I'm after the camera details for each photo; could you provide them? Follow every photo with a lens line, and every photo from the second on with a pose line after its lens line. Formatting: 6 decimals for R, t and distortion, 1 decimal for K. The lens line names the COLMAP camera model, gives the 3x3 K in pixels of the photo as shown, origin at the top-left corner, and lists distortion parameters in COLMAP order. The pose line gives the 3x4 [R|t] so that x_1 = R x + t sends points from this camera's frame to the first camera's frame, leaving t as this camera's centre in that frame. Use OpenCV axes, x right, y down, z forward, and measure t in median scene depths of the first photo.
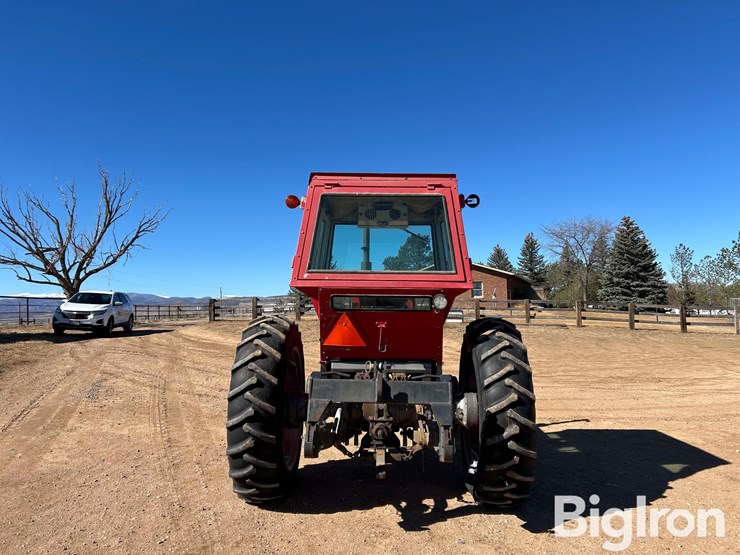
lens RADIAL K [[554.7, 0, 372.6], [0, 554.7, 284.5], [0, 0, 1]] dist [0.068864, -0.071183]
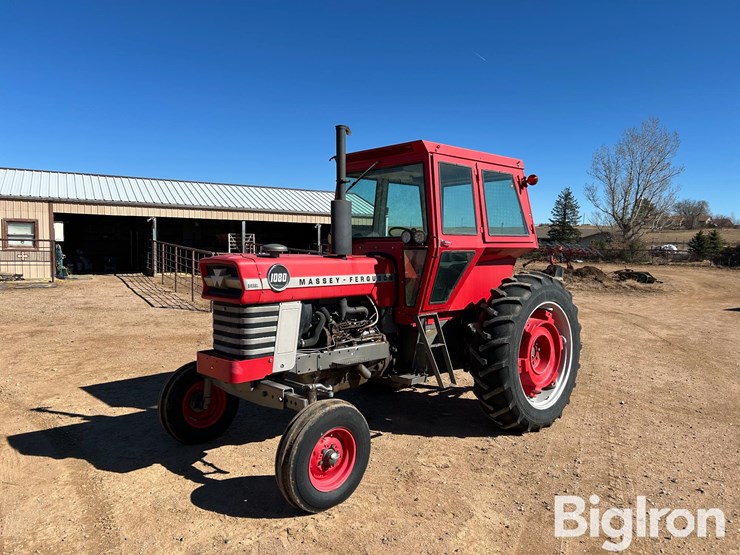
lens RADIAL K [[552.4, 0, 368.1], [0, 552.4, 284.7], [0, 0, 1]] dist [0.072397, -0.078449]
pose [[-0.705430, -0.056188, 0.706549, -0.153626], [-0.041176, 0.998418, 0.038288, 0.010640], [-0.707583, -0.002084, -0.706628, 0.420393]]
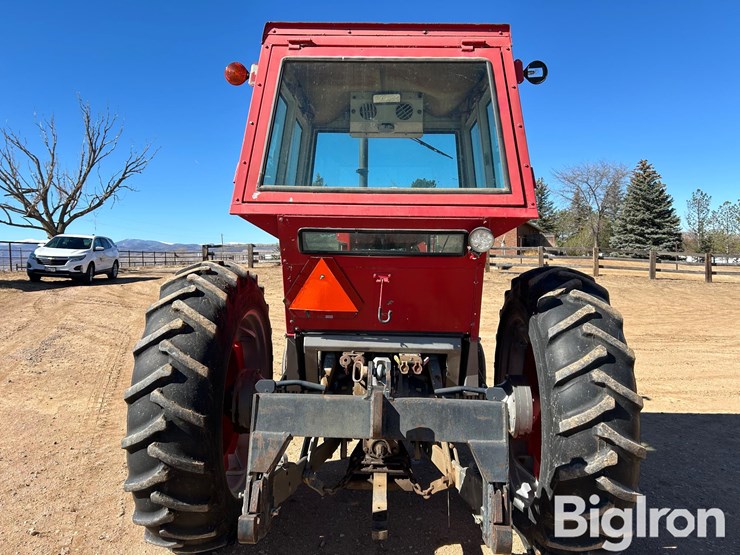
lens RADIAL K [[558.3, 0, 370.0], [0, 558.3, 277.5], [0, 0, 1]] dist [0.025783, -0.002118]
pose [[0.999934, 0.004501, -0.010605, 0.001610], [-0.003625, 0.996691, 0.081206, 0.004232], [0.010936, -0.081162, 0.996641, 0.073359]]
